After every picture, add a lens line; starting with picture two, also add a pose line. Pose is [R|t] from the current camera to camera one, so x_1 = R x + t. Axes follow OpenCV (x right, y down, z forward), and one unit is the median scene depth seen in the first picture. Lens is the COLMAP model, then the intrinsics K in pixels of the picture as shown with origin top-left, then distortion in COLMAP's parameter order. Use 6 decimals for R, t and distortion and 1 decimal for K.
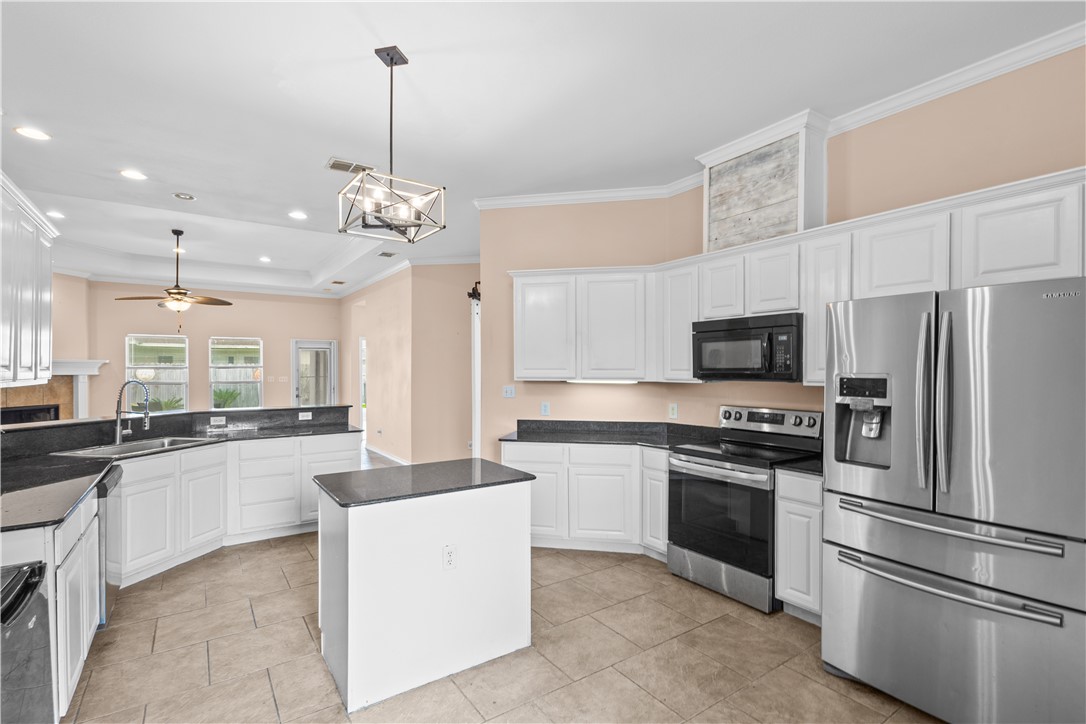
lens RADIAL K [[508.4, 0, 546.6], [0, 508.4, 368.5], [0, 0, 1]] dist [0.011149, -0.006350]
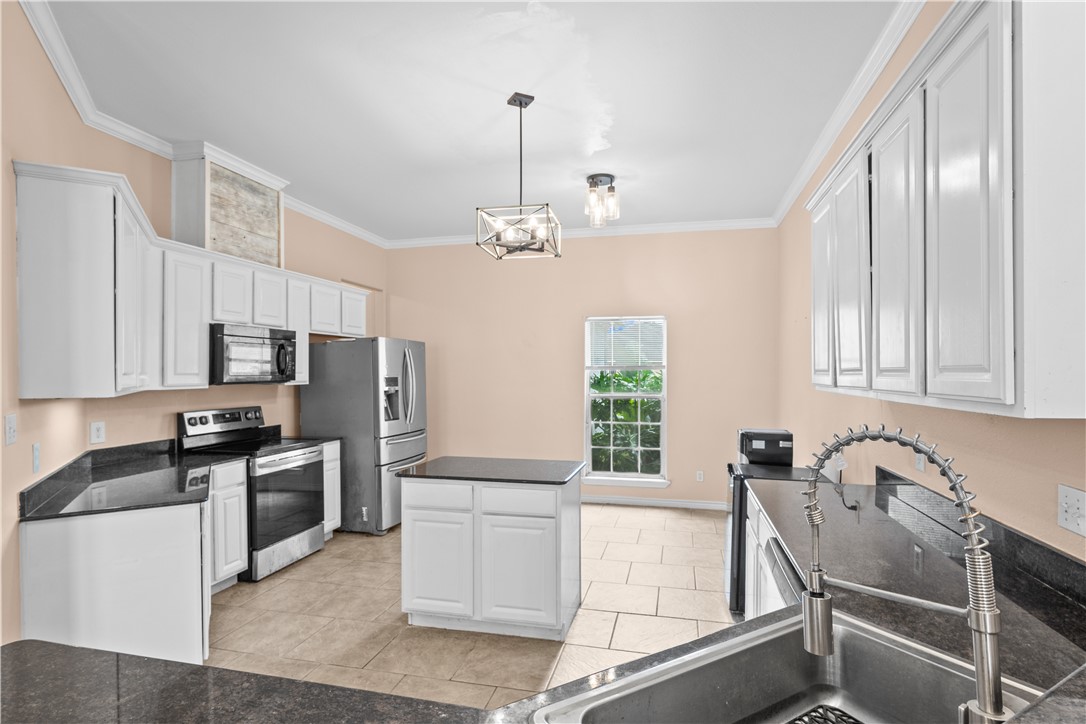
lens RADIAL K [[551.7, 0, 529.6], [0, 551.7, 374.7], [0, 0, 1]] dist [0.009037, -0.005011]
pose [[-0.645777, -0.003617, 0.763518, -0.889847], [0.003018, 0.999969, 0.007290, -0.001606], [-0.763520, 0.007012, -0.645746, 1.264040]]
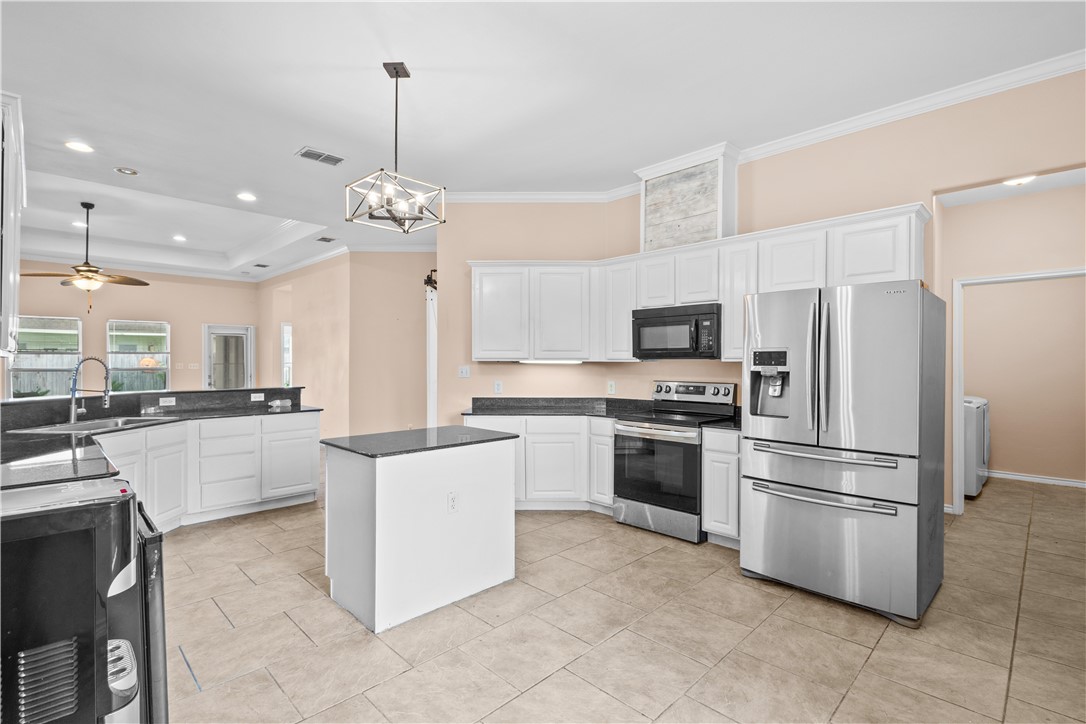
lens RADIAL K [[508.4, 0, 551.9], [0, 508.4, 360.1], [0, 0, 1]] dist [0.011149, -0.006350]
pose [[0.982030, 0.001111, 0.188720, -0.123865], [-0.000866, 0.999999, -0.001378, 0.027812], [-0.188721, 0.001190, 0.982030, -0.131362]]
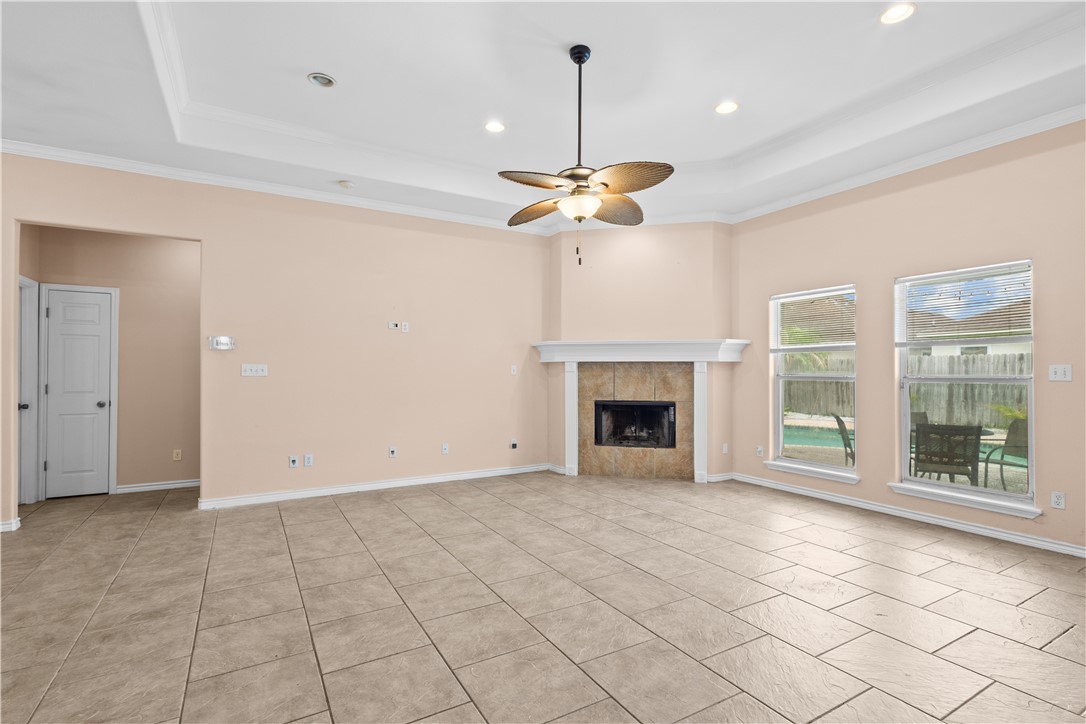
lens RADIAL K [[508.4, 0, 565.0], [0, 508.4, 364.0], [0, 0, 1]] dist [0.011149, -0.006350]
pose [[-0.063387, -0.013483, -0.997898, -0.460625], [0.000277, 0.999908, -0.013528, 0.053858], [0.997989, -0.001134, -0.063377, 1.854110]]
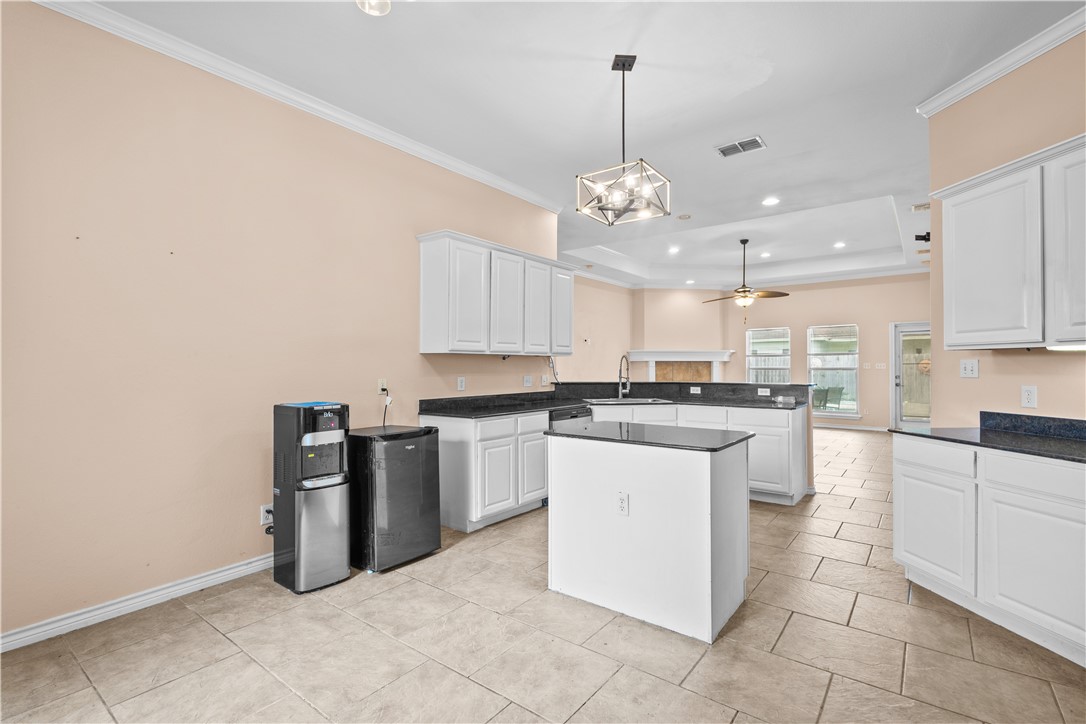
lens RADIAL K [[508.4, 0, 549.1], [0, 508.4, 361.5], [0, 0, 1]] dist [0.011149, -0.006350]
pose [[0.306621, -0.009028, -0.951789, 0.517747], [0.001967, 0.999959, -0.008851, 0.052177], [0.951830, 0.000842, 0.306626, 0.343590]]
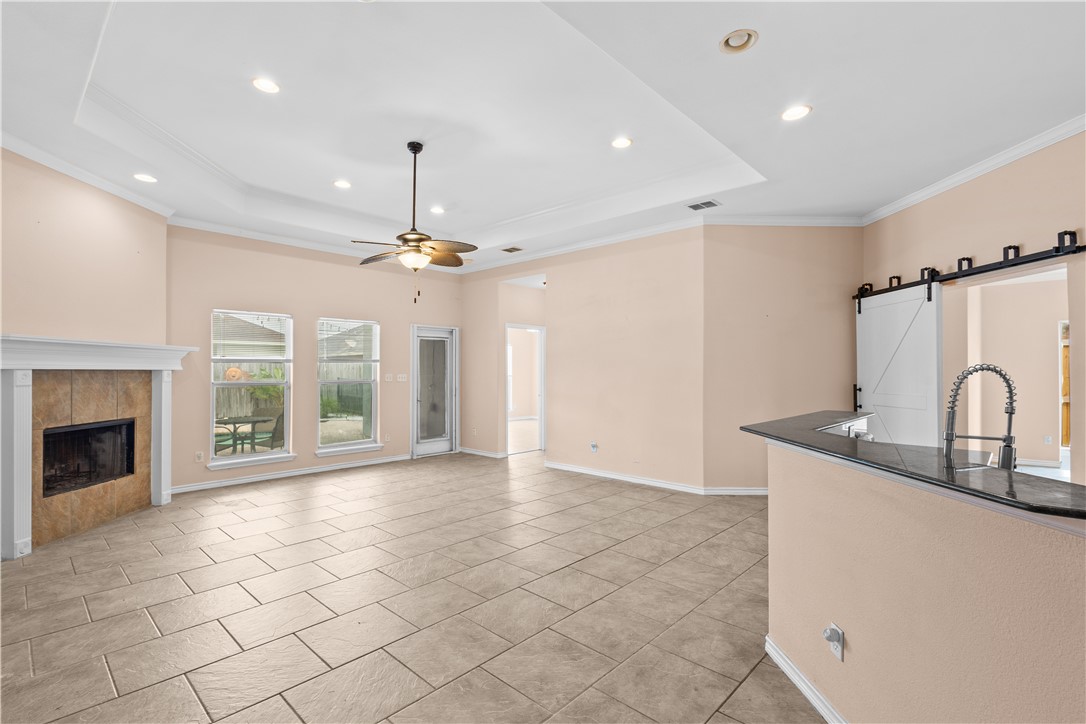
lens RADIAL K [[508.4, 0, 532.8], [0, 508.4, 363.2], [0, 0, 1]] dist [0.011149, -0.006350]
pose [[0.980887, 0.004471, 0.194528, -1.276666], [-0.001793, 0.999901, -0.013941, 0.025280], [-0.194572, 0.013326, 0.980798, 0.636841]]
